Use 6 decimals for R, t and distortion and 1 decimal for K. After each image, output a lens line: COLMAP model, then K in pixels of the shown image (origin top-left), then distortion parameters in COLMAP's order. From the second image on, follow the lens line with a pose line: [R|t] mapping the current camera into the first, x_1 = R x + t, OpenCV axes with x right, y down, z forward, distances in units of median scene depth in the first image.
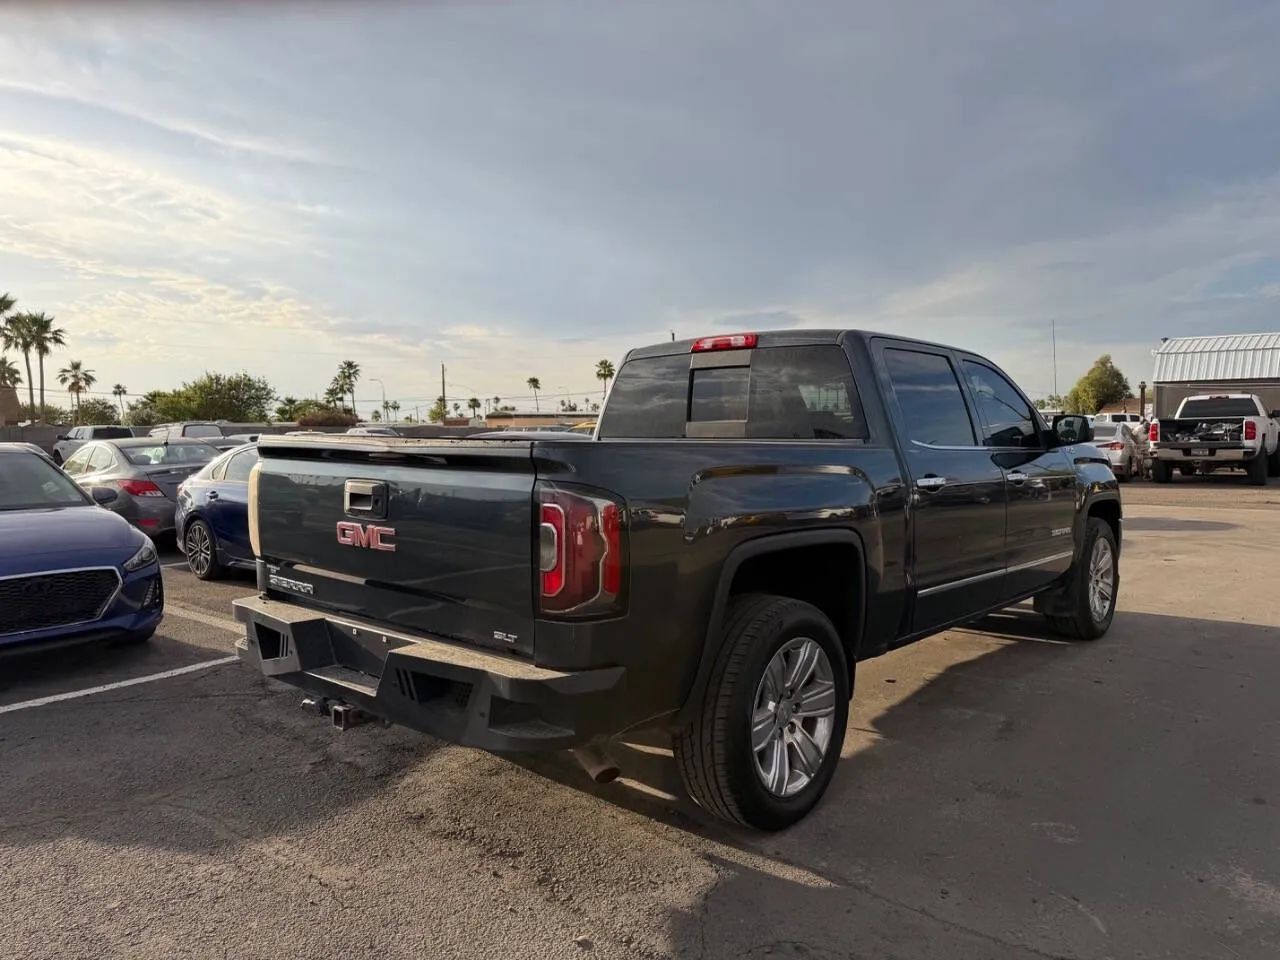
lens RADIAL K [[911.1, 0, 639.7], [0, 911.1, 471.6], [0, 0, 1]] dist [0.039619, -0.045355]
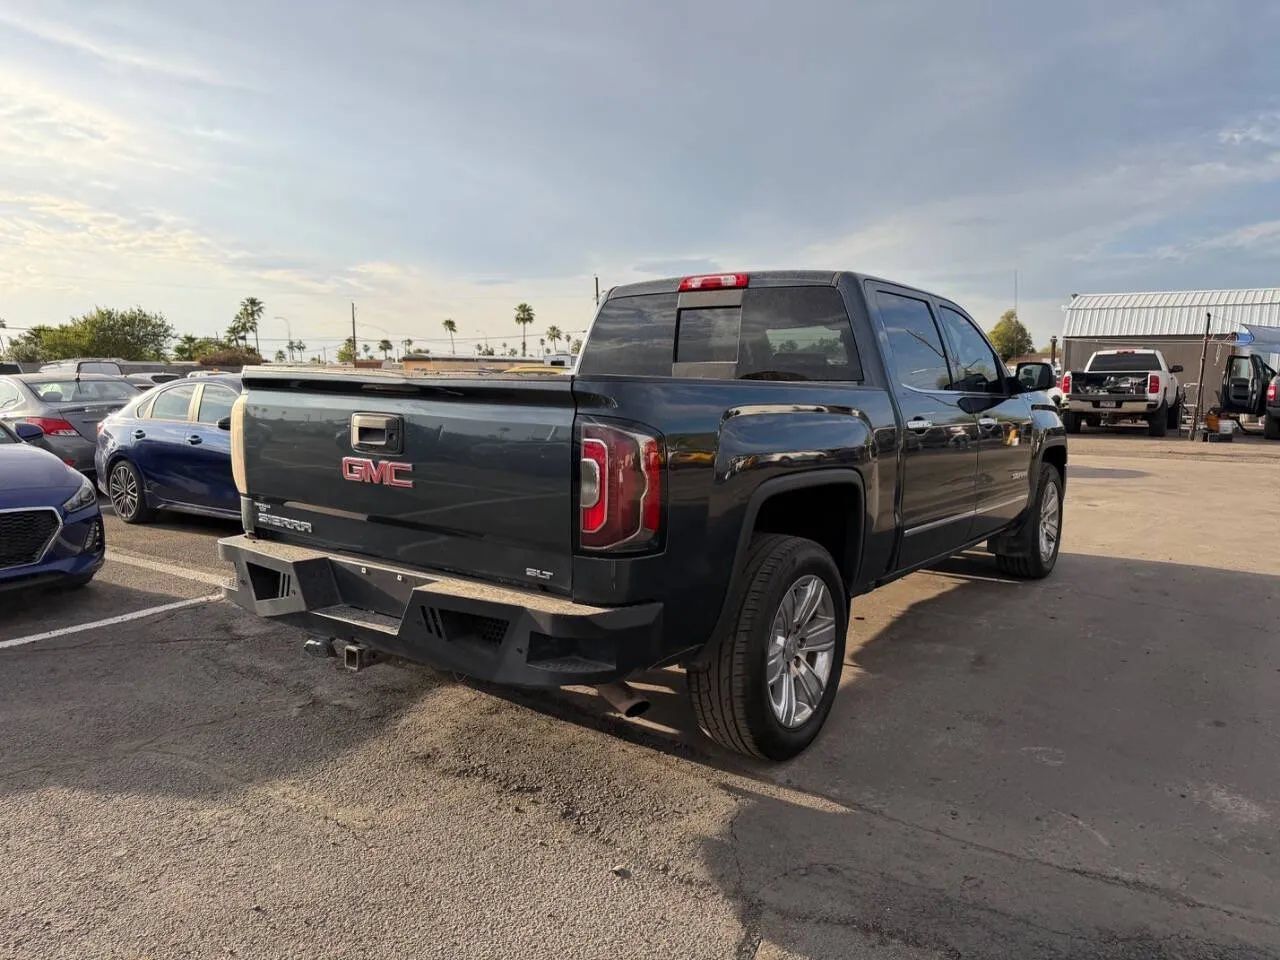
lens RADIAL K [[911.1, 0, 646.8], [0, 911.1, 474.9], [0, 0, 1]] dist [0.039619, -0.045355]
pose [[0.995173, 0.005446, 0.097983, -0.074745], [-0.011444, 0.998087, 0.060759, 0.007889], [-0.097465, -0.061587, 0.993332, 0.010521]]
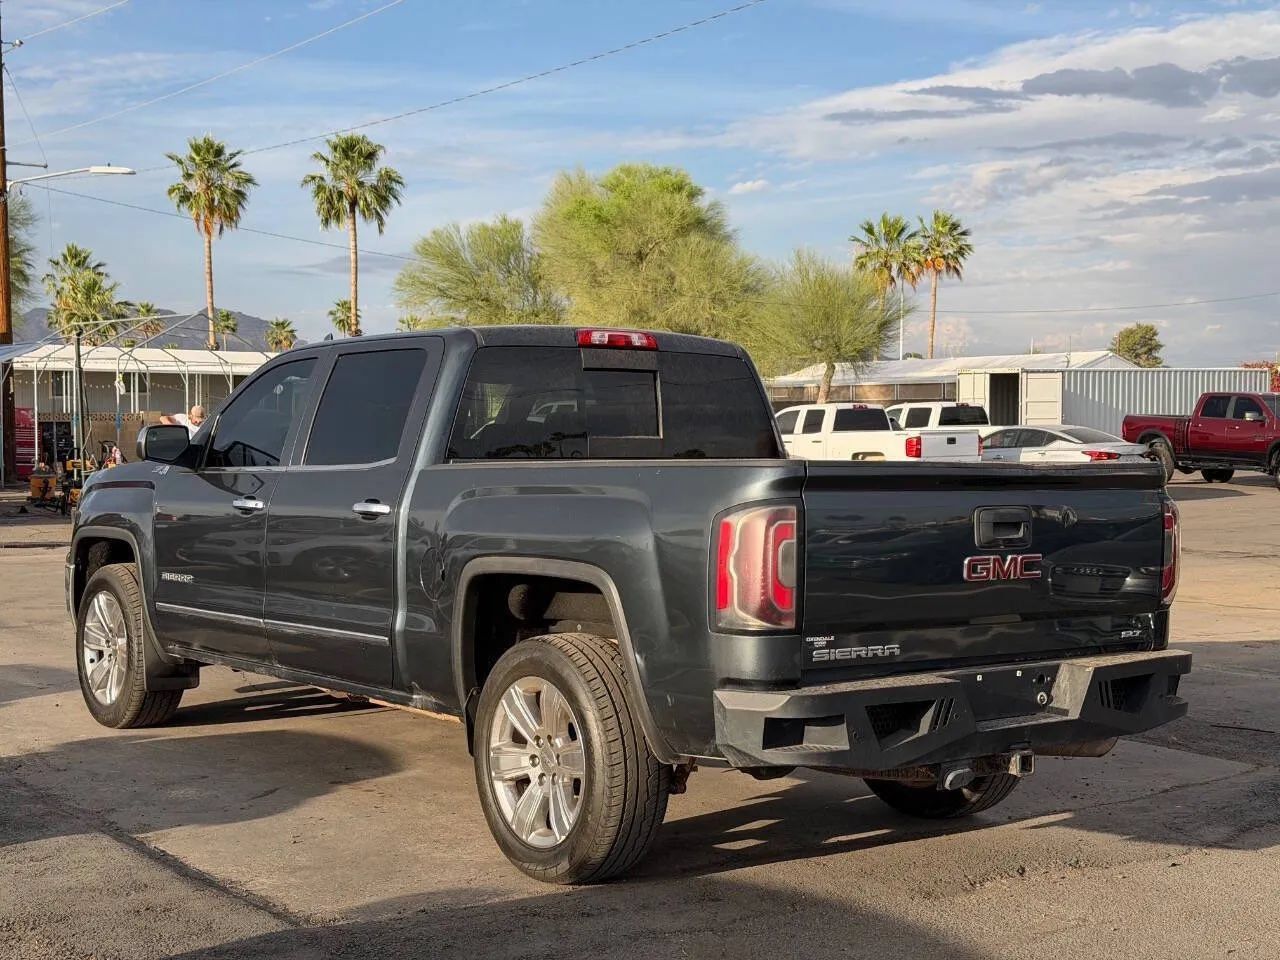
lens RADIAL K [[1795.4, 0, 652.1], [0, 1795.4, 509.4], [0, 0, 1]] dist [0.118828, 0.000000]
pose [[0.189117, -0.035377, 0.981317, -1.446039], [0.037811, 0.998872, 0.028723, -0.036238], [-0.981226, 0.031672, 0.190241, 0.671027]]
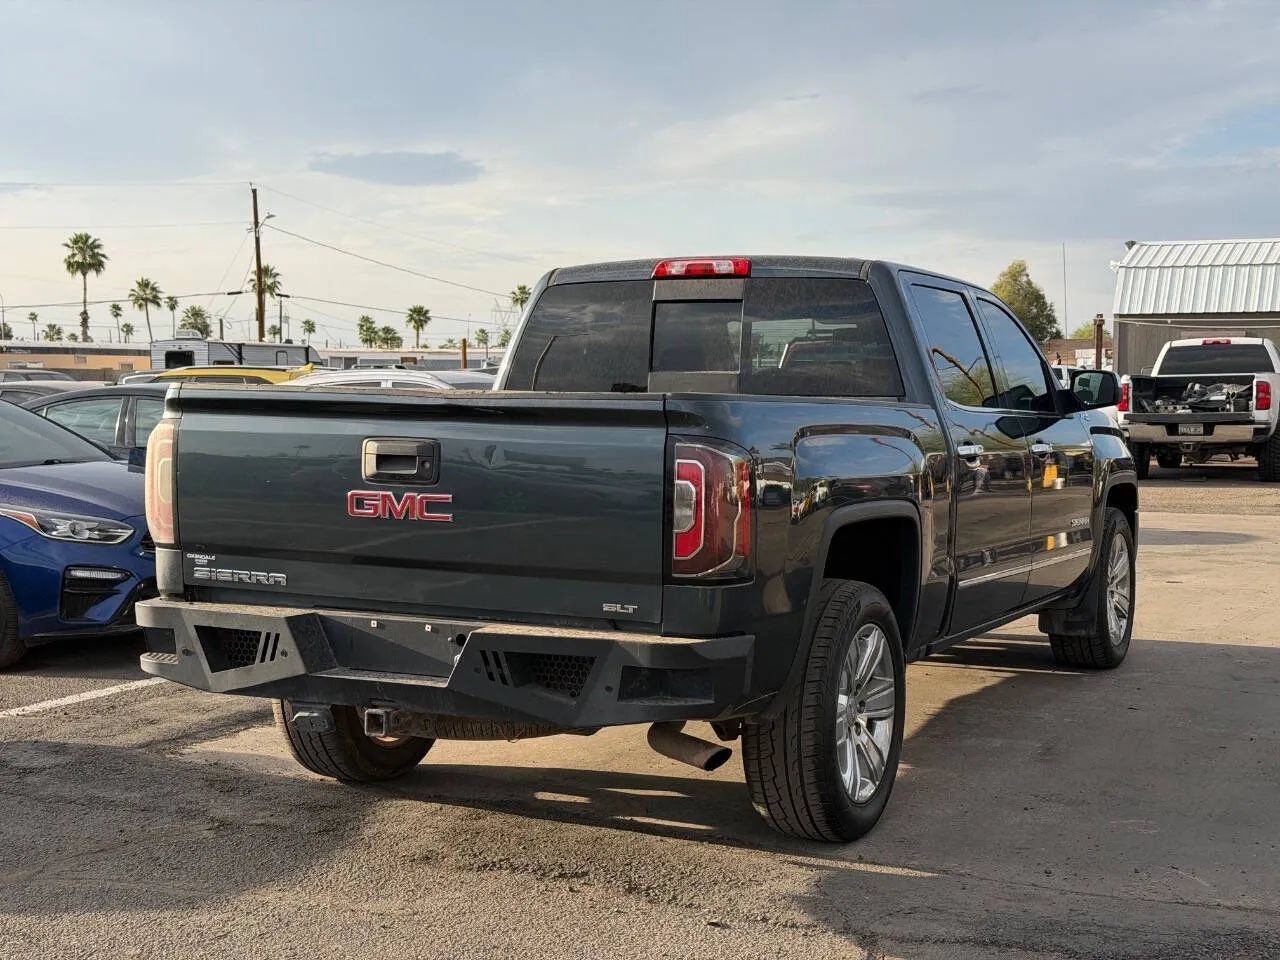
lens RADIAL K [[1795.4, 0, 645.5], [0, 1795.4, 500.7], [0, 0, 1]] dist [0.118828, 0.000000]
pose [[0.963762, -0.004689, 0.266721, -0.349408], [-0.000025, 0.999844, 0.017669, 0.024719], [-0.266762, -0.017036, 0.963612, -0.426056]]
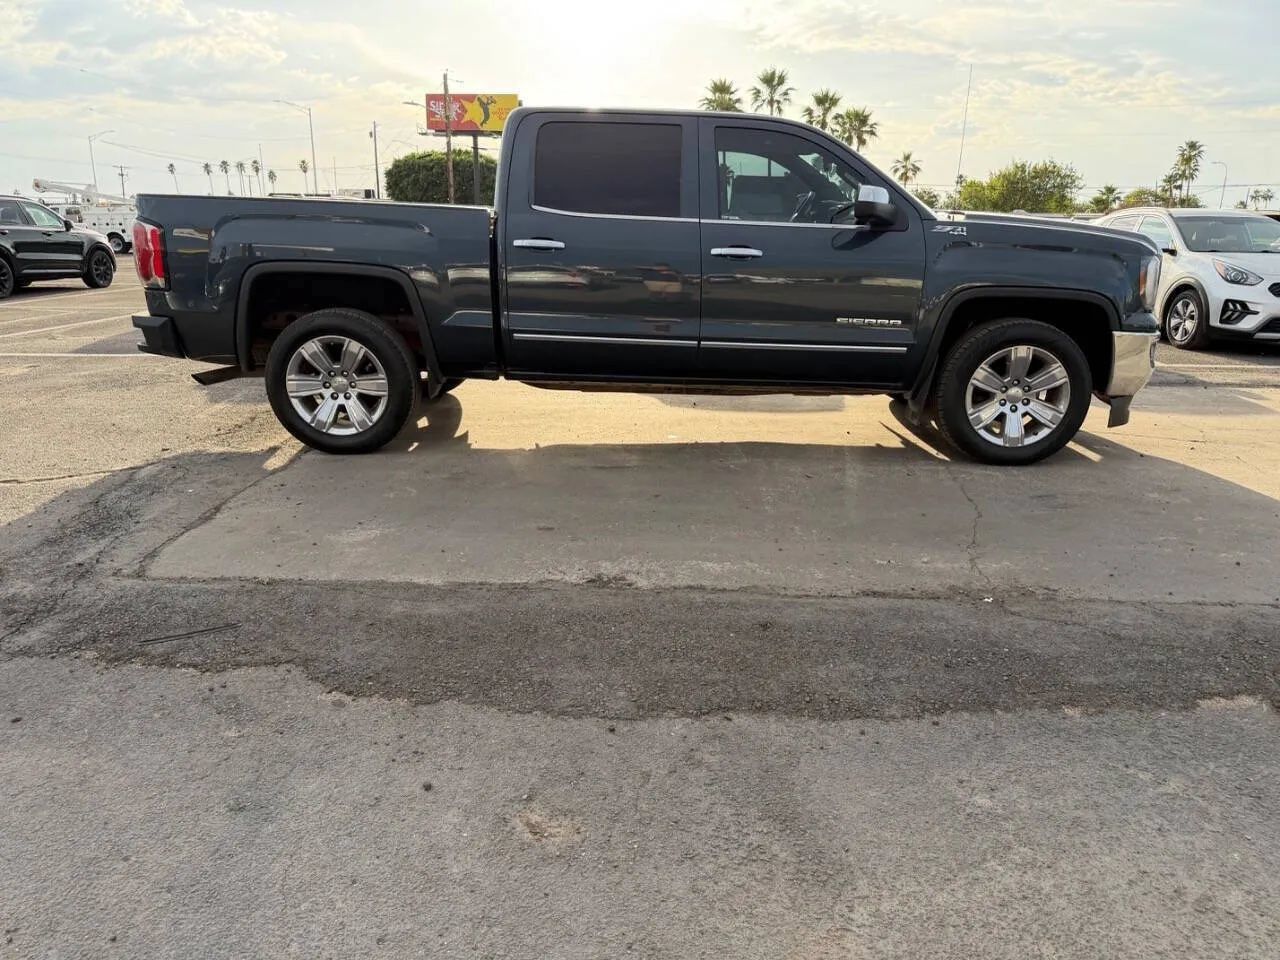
lens RADIAL K [[911.1, 0, 669.1], [0, 911.1, 458.3], [0, 0, 1]] dist [0.039619, -0.045355]
pose [[0.662033, 0.211949, -0.718880, 1.195340], [-0.059662, 0.971039, 0.231350, -0.002709], [0.747096, -0.110271, 0.655506, 0.278733]]
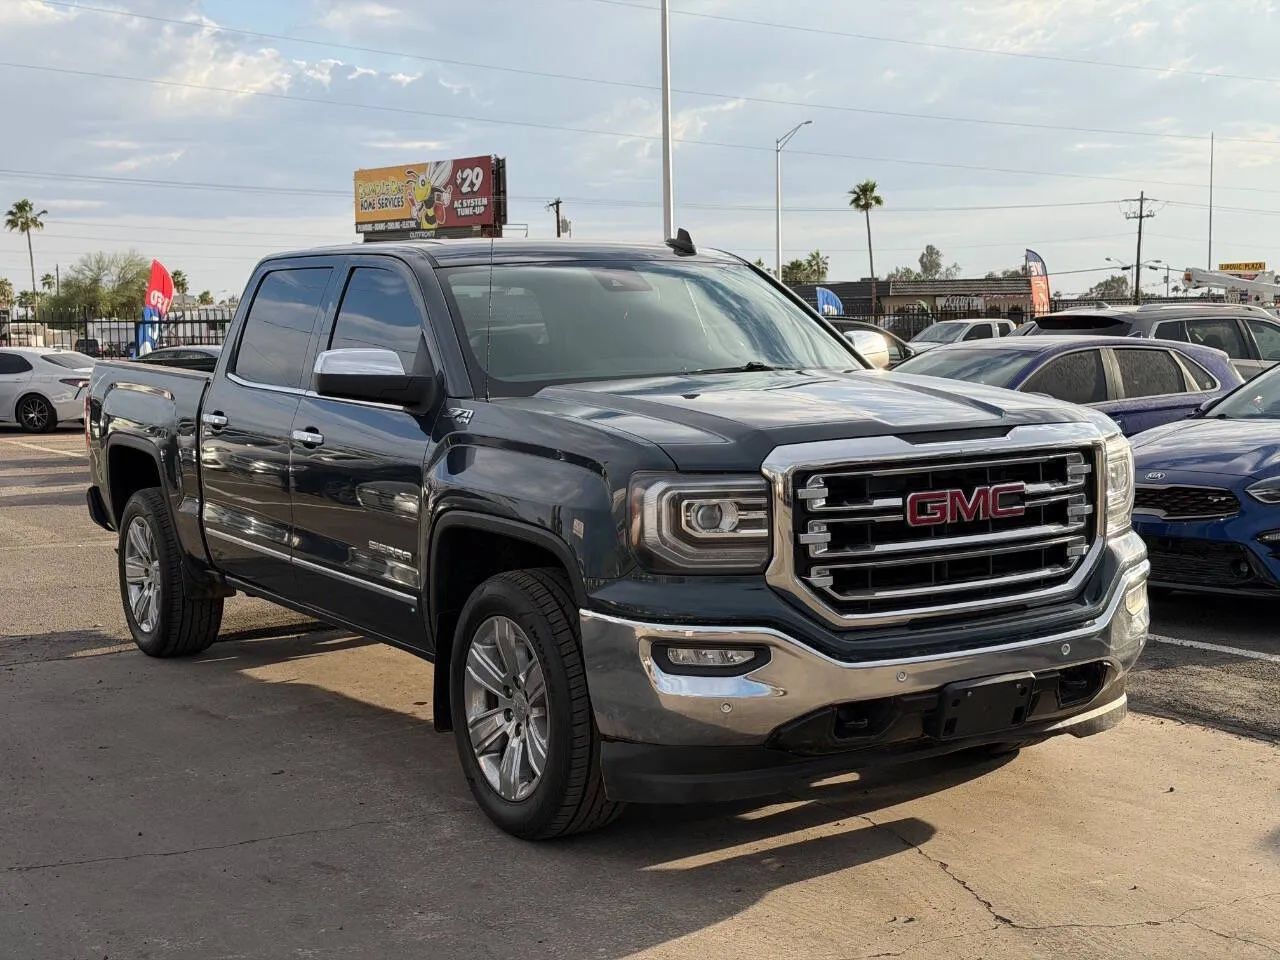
lens RADIAL K [[1795.4, 0, 664.0], [0, 1795.4, 483.9], [0, 0, 1]] dist [0.118828, 0.000000]
pose [[-0.269177, 0.105342, -0.957312, 1.771236], [-0.024344, 0.992938, 0.116108, -0.134877], [0.962783, 0.054558, -0.264712, 1.728195]]
